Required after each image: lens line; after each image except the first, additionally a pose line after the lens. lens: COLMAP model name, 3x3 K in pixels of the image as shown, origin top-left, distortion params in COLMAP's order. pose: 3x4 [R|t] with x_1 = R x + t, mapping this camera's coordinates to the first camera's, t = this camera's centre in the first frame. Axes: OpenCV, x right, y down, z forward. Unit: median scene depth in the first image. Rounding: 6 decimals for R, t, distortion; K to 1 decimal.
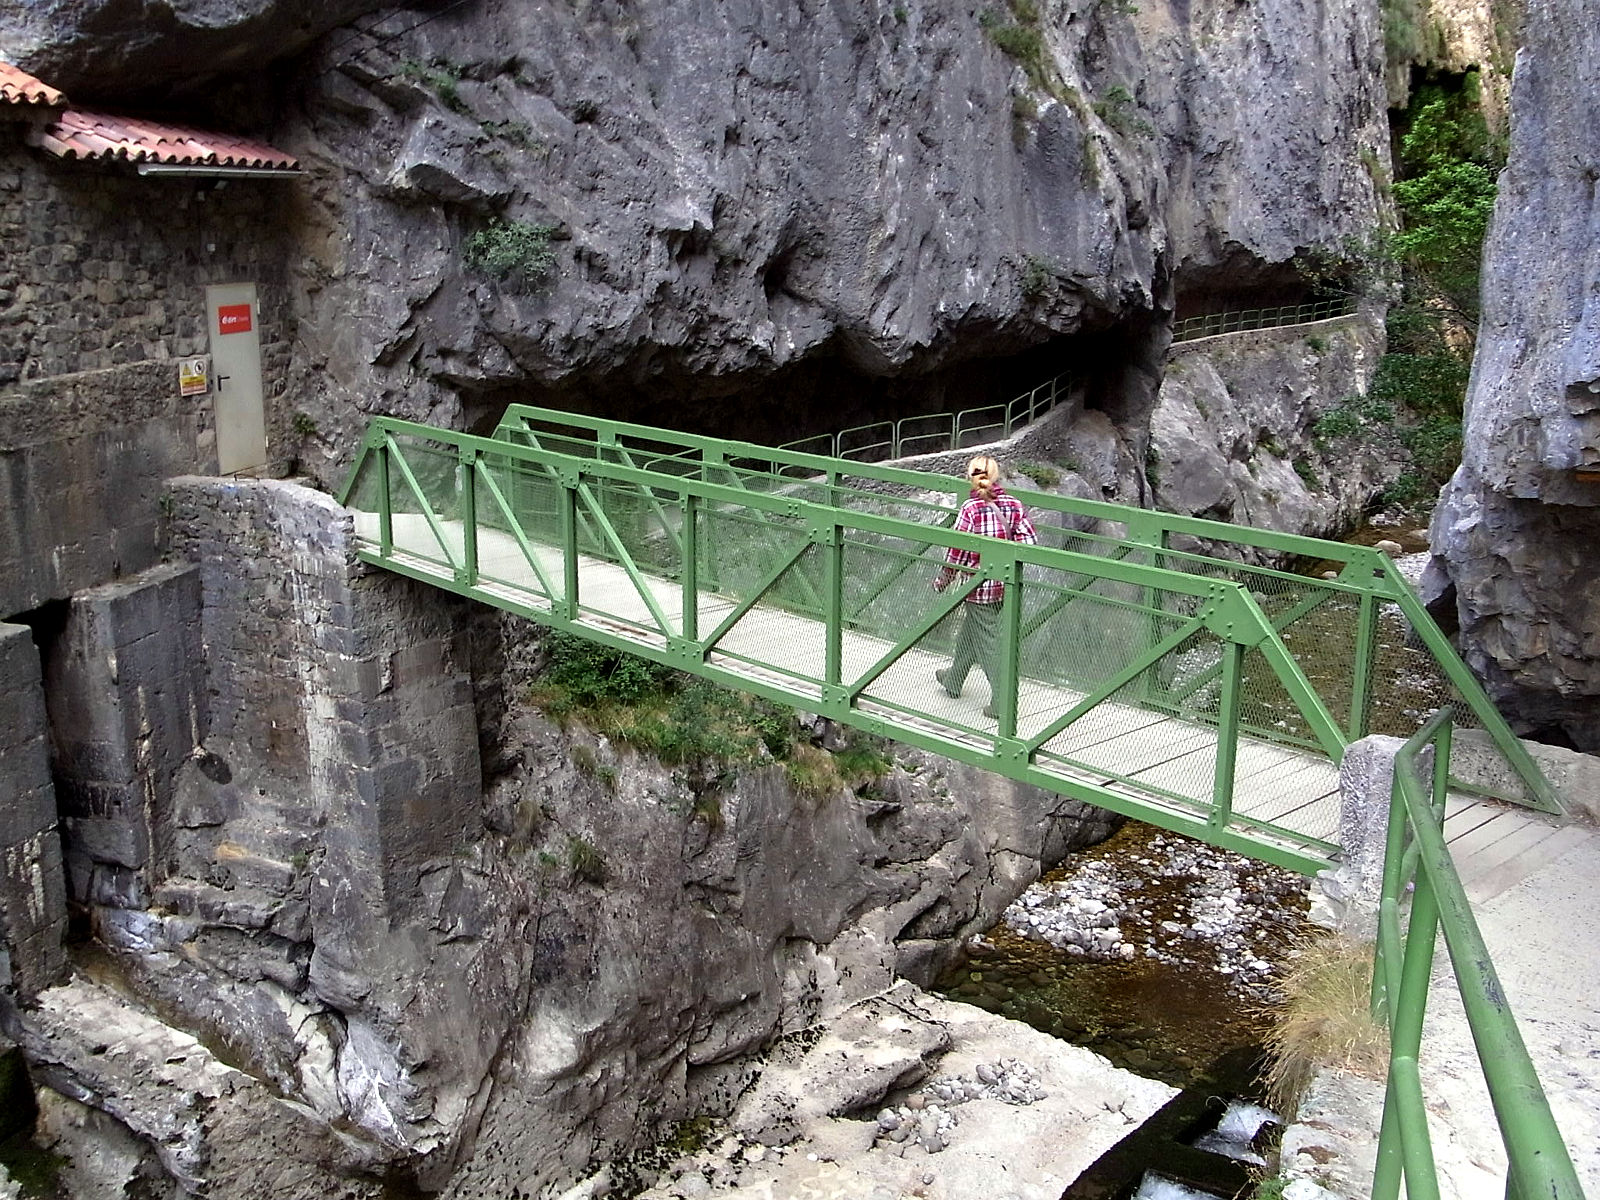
lens RADIAL K [[1593.4, 0, 800.5], [0, 1593.4, 606.6], [0, 0, 1]] dist [-0.046497, 0.000000]
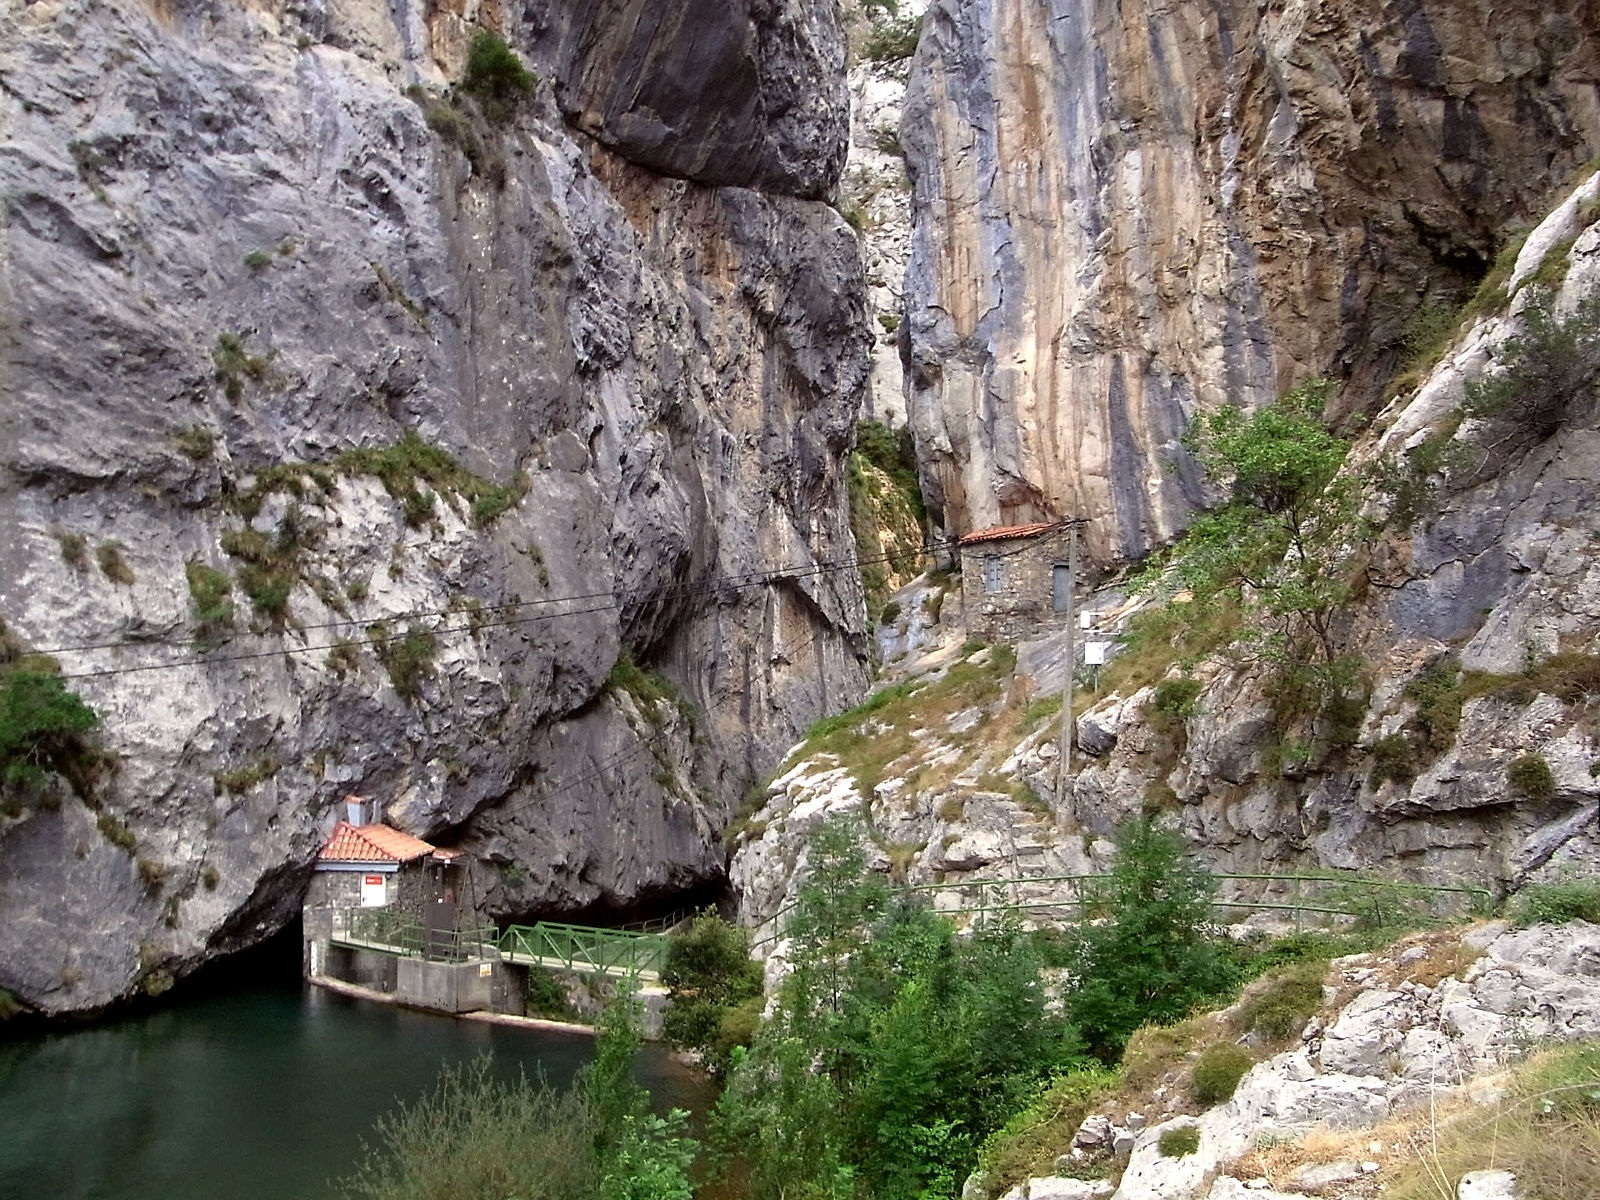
lens RADIAL K [[1593.4, 0, 796.9], [0, 1593.4, 605.7], [0, 0, 1]] dist [-0.046497, 0.000000]
pose [[0.977411, 0.017346, 0.210633, -0.253733], [0.049980, 0.949387, -0.310106, 0.242301], [-0.205351, 0.313629, 0.927075, -1.917265]]
